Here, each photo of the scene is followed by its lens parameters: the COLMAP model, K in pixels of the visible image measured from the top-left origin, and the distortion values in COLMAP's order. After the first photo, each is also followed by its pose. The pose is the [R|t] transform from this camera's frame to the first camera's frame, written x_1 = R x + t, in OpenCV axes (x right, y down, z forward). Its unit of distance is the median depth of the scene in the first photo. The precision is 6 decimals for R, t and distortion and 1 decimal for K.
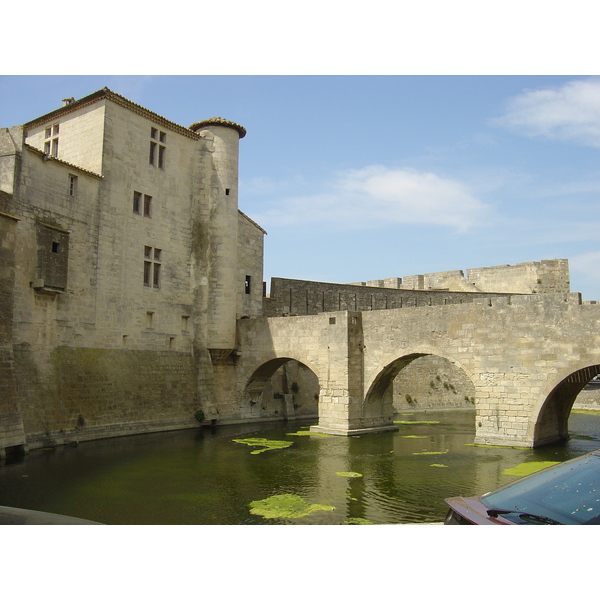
lens RADIAL K [[651.5, 0, 300.0], [0, 651.5, 300.1], [0, 0, 1]] dist [-0.142480, 0.000000]
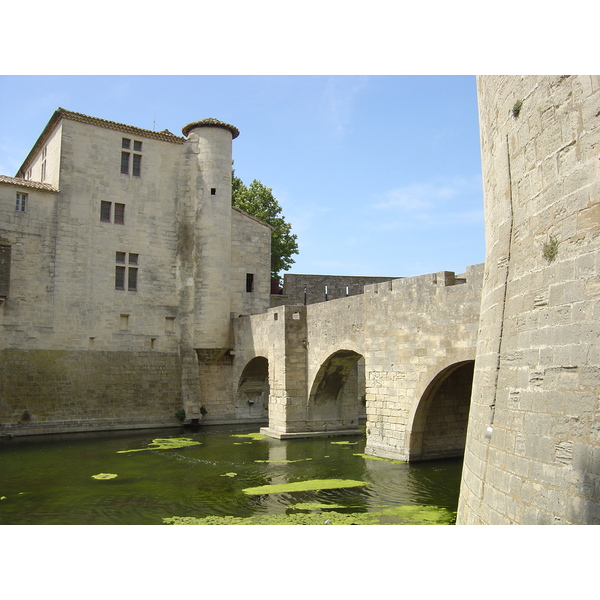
lens RADIAL K [[651.5, 0, 299.9], [0, 651.5, 299.2], [0, 0, 1]] dist [-0.142480, 0.000000]
pose [[0.936215, -0.045612, -0.348454, 0.416169], [0.045093, 0.998937, -0.009606, 0.017170], [0.348522, -0.006719, 0.937276, 0.128882]]
